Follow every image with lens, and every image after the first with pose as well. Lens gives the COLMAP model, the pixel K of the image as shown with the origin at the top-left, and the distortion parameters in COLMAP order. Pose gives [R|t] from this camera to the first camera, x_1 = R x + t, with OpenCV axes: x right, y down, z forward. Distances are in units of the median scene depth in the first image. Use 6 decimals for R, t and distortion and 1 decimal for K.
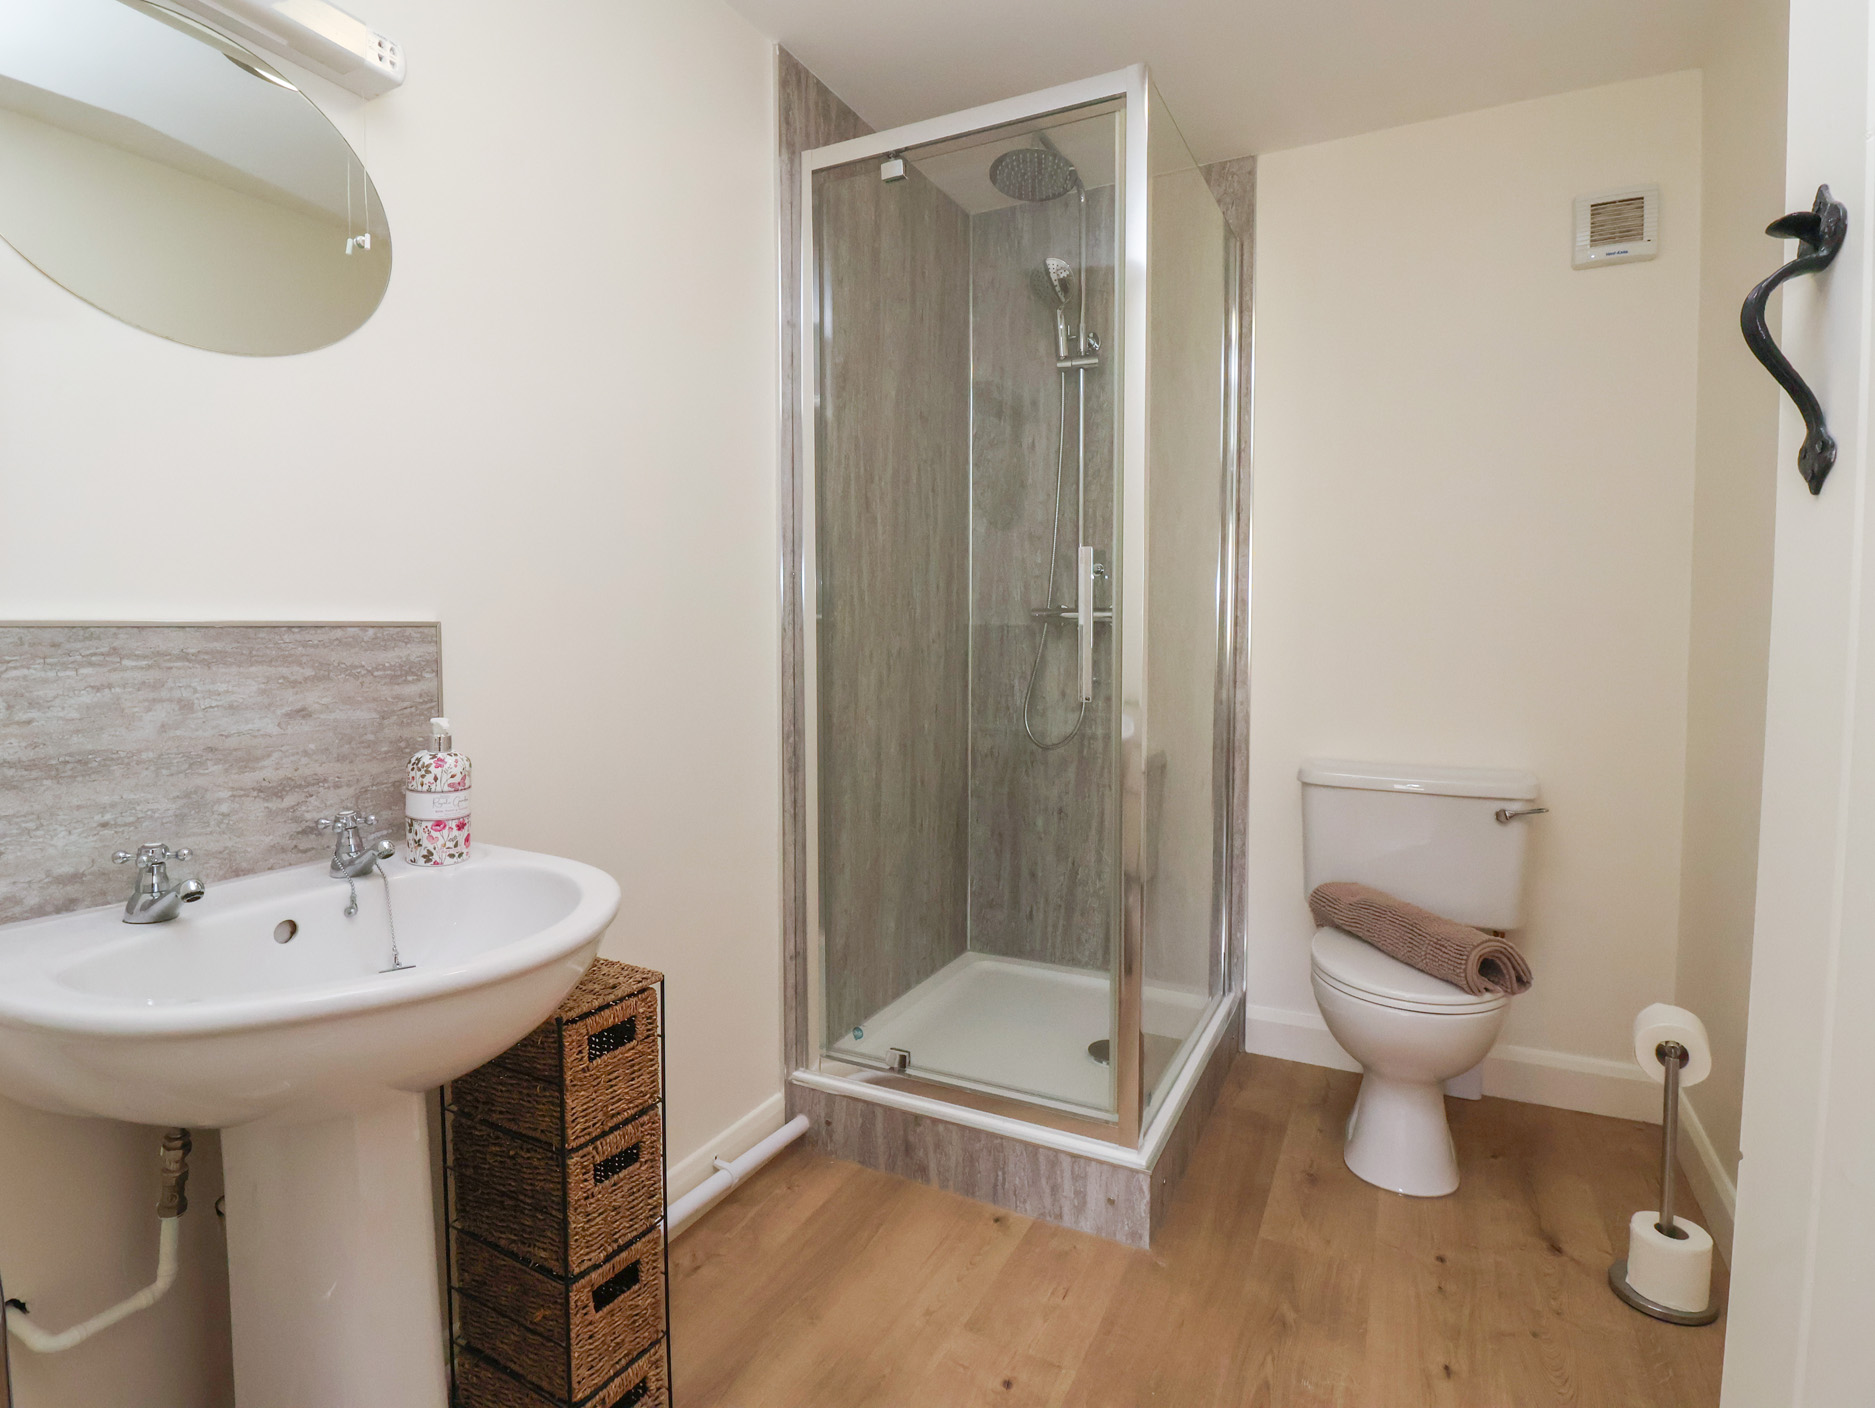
lens RADIAL K [[985.2, 0, 944.6], [0, 985.2, 675.0], [0, 0, 1]] dist [0.004341, -0.016539]
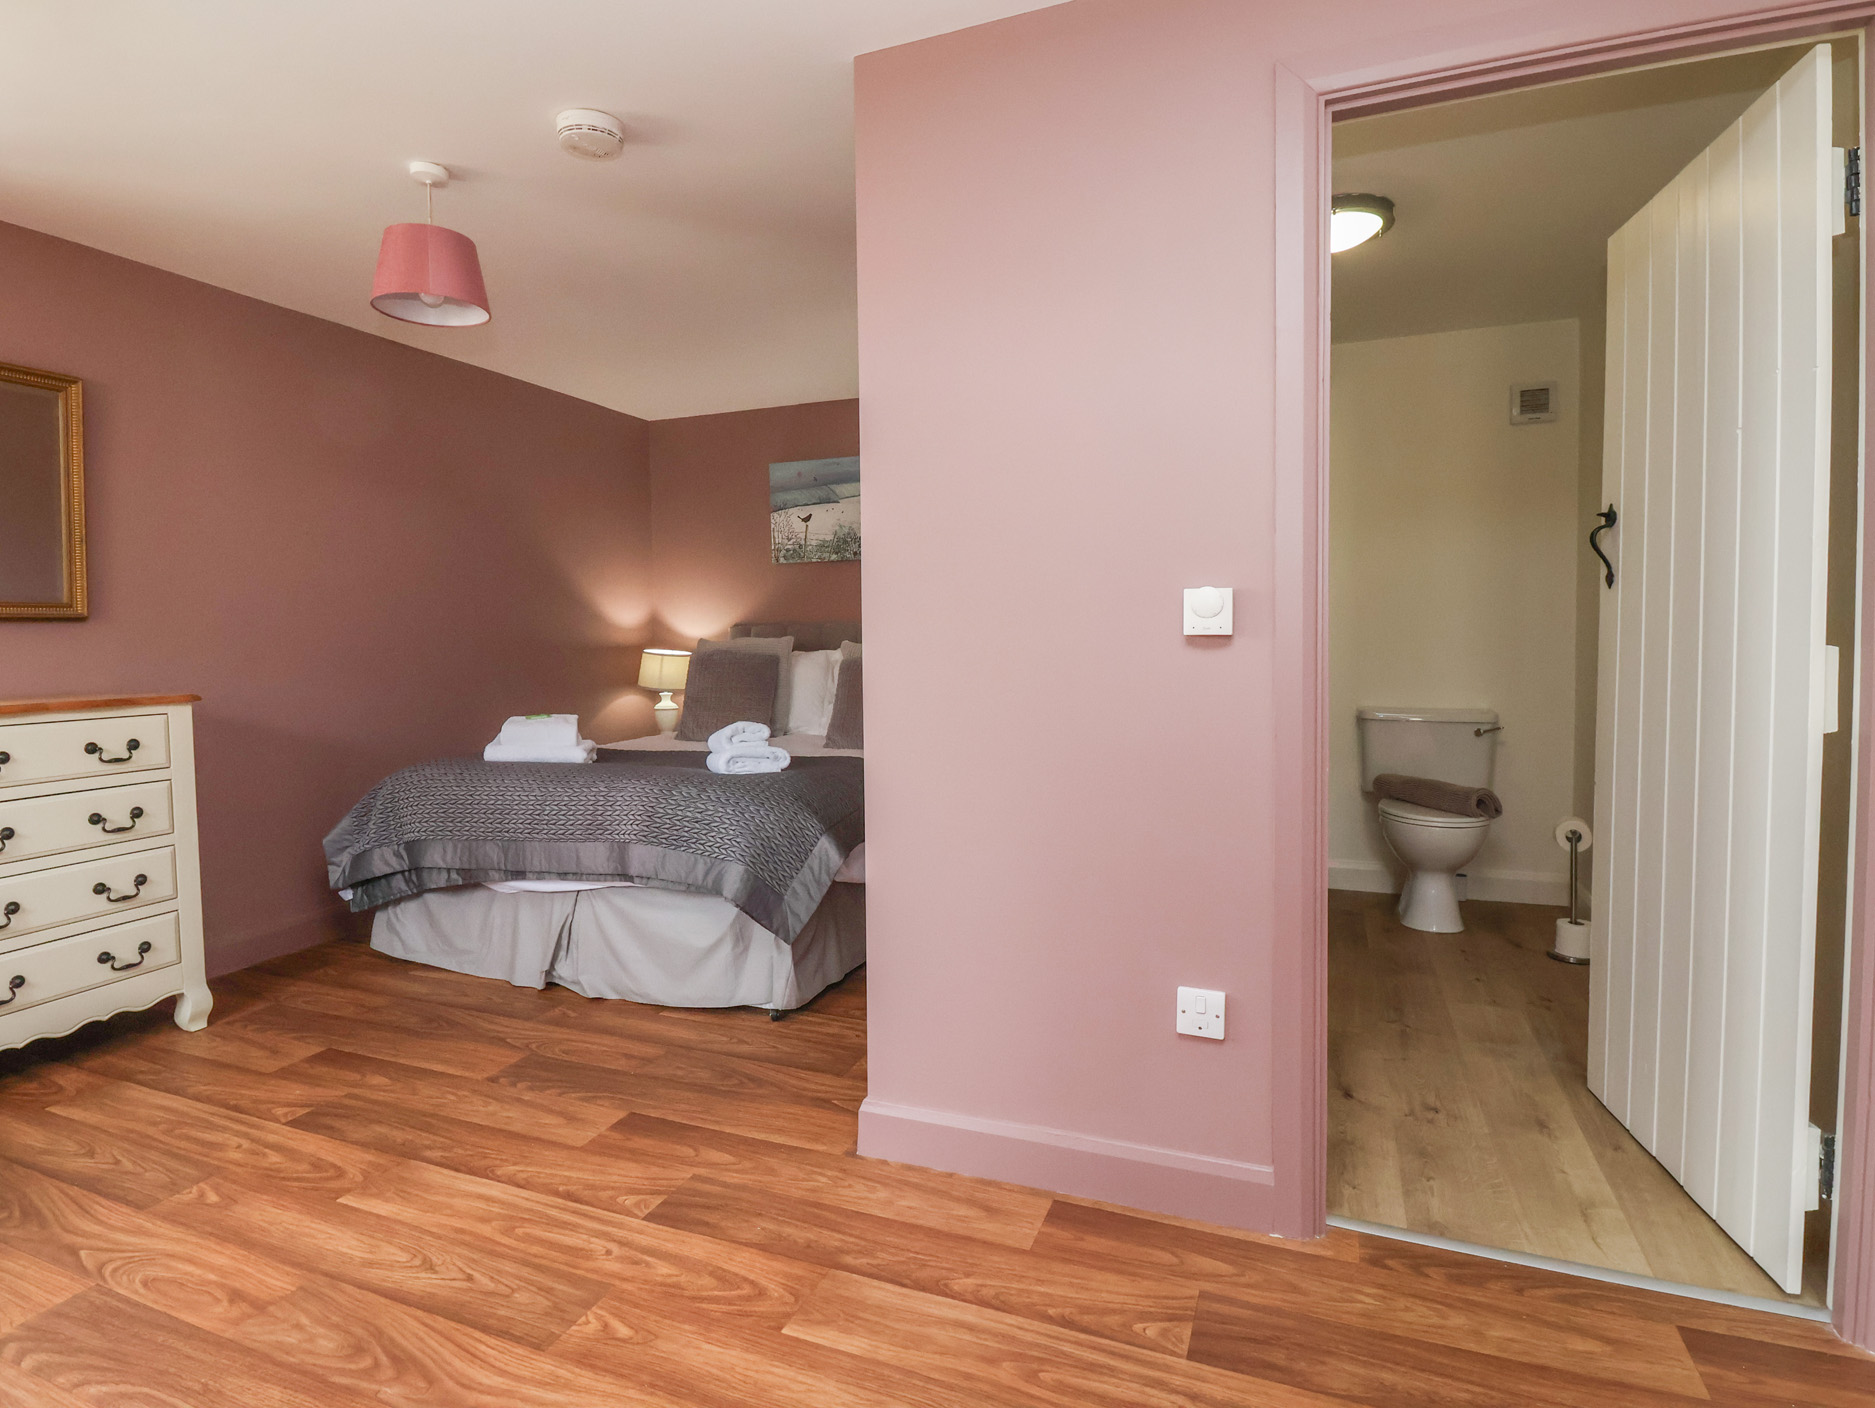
lens RADIAL K [[985.2, 0, 944.6], [0, 985.2, 675.0], [0, 0, 1]] dist [0.004341, -0.016539]
pose [[0.996691, -0.018333, 0.079193, -0.631205], [0.018897, 0.999801, -0.006377, 0.040605], [-0.079061, 0.007853, 0.996839, -0.824097]]
